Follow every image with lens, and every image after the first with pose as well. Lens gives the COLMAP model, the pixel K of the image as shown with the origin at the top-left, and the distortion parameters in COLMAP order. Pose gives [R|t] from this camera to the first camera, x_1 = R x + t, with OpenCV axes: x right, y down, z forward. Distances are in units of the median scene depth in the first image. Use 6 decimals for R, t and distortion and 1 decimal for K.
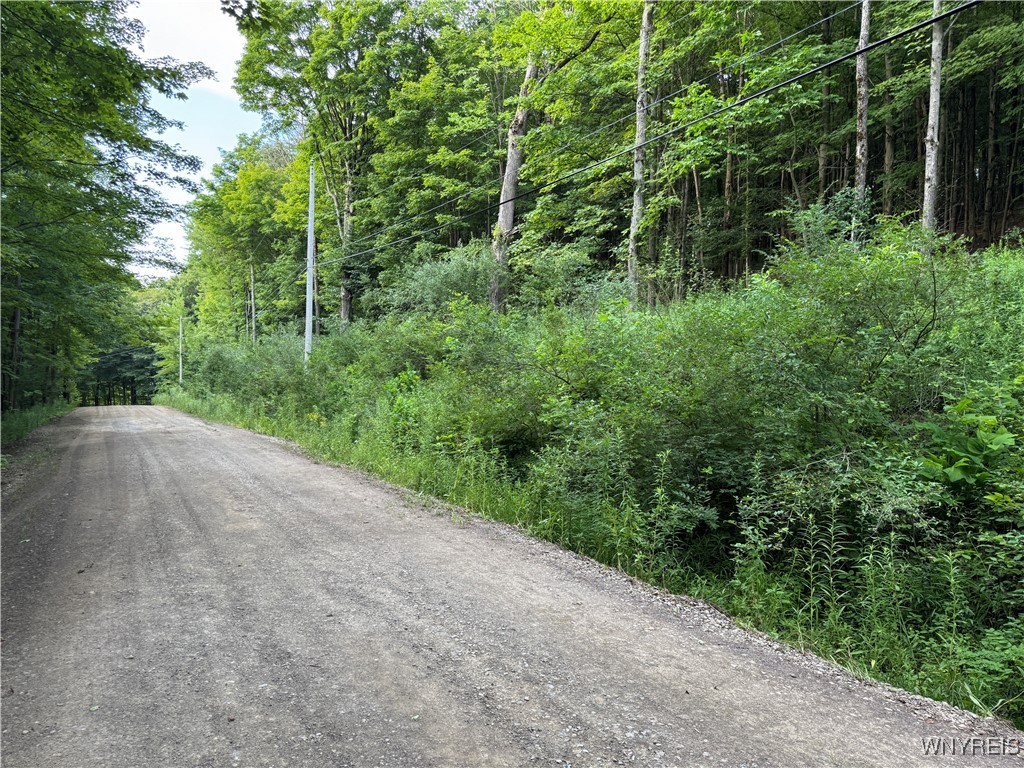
lens RADIAL K [[735.0, 0, 510.9], [0, 735.0, 399.9], [0, 0, 1]] dist [0.089199, -0.159082]
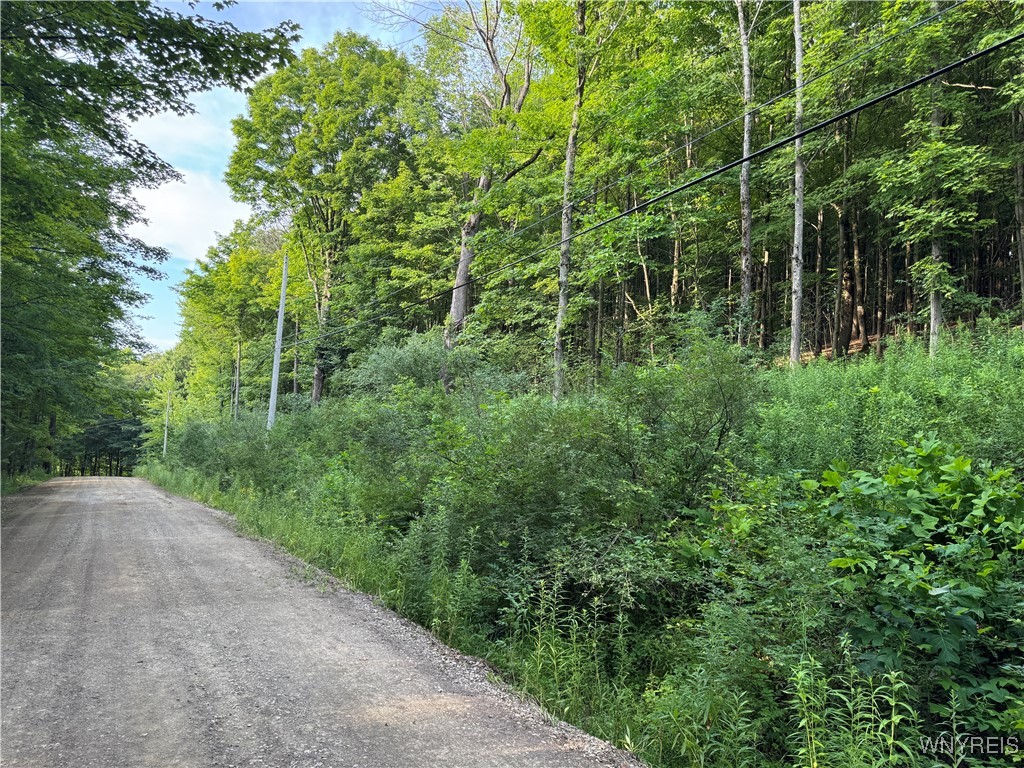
lens RADIAL K [[731.3, 0, 513.6], [0, 731.3, 391.9], [0, 0, 1]] dist [0.090470, -0.134742]
pose [[0.999637, 0.025678, 0.008119, 0.053553], [-0.024536, 0.992652, -0.118490, -0.001435], [-0.011101, 0.118248, 0.992922, -0.035901]]
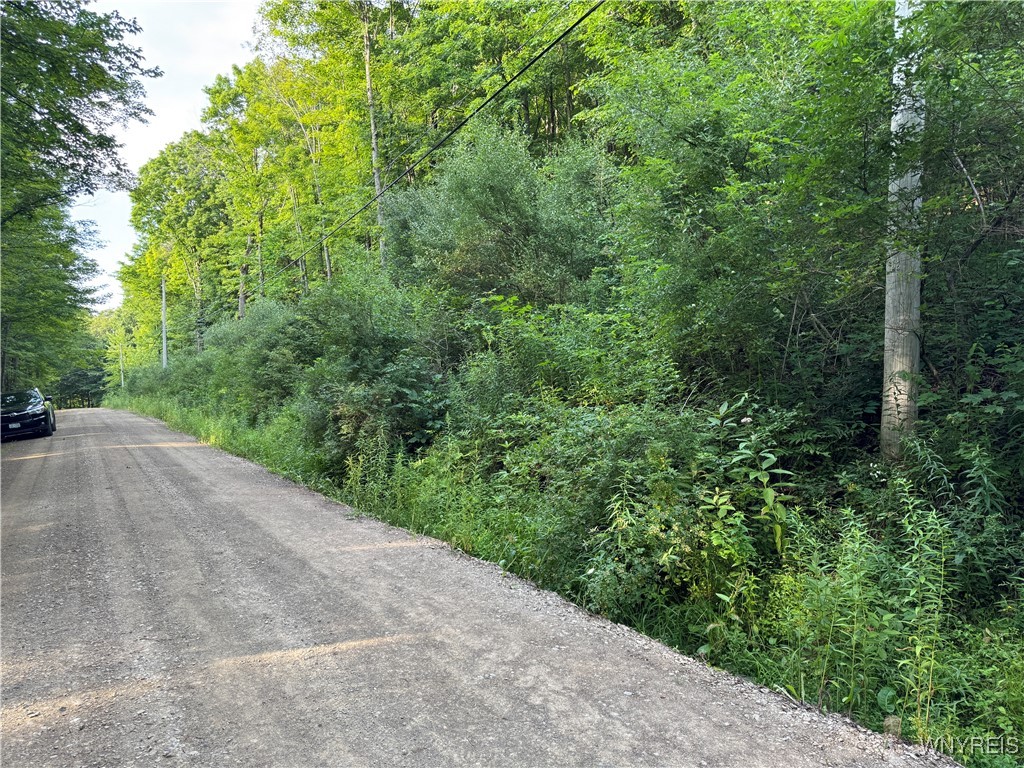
lens RADIAL K [[699.4, 0, 510.9], [0, 699.4, 381.1], [0, 0, 1]] dist [0.002645, -0.022121]
pose [[0.996504, -0.051308, 0.065942, 0.505212], [0.052433, 0.998505, -0.015453, 0.038519], [-0.065050, 0.018856, 0.997704, -0.896706]]
